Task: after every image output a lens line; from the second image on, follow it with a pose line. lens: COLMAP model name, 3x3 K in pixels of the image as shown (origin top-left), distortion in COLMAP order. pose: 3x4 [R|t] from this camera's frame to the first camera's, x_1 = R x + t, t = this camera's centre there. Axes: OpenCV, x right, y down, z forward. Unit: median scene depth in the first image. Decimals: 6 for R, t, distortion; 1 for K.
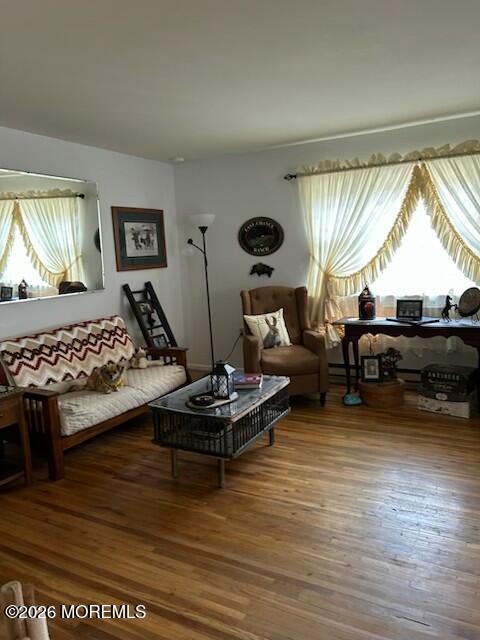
lens RADIAL K [[482.5, 0, 236.2], [0, 482.5, 317.8], [0, 0, 1]] dist [0.060440, -0.066326]
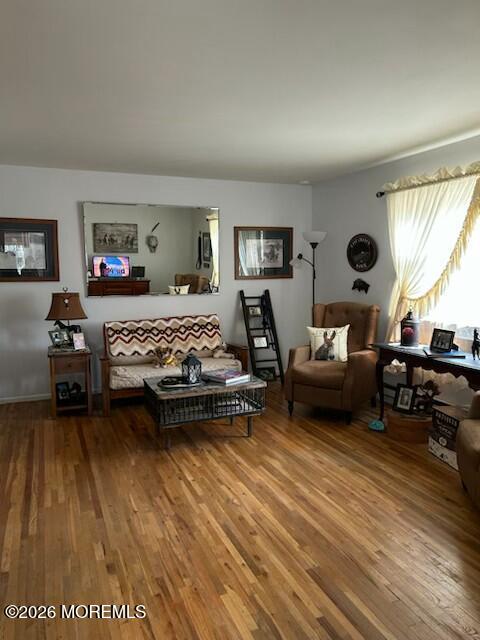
lens RADIAL K [[482.5, 0, 241.4], [0, 482.5, 320.6], [0, 0, 1]] dist [0.060440, -0.066326]
pose [[0.778234, 0.111802, -0.617942, 0.601137], [-0.115215, 0.992741, 0.034512, -0.040630], [0.617314, 0.044338, 0.785466, 0.062697]]
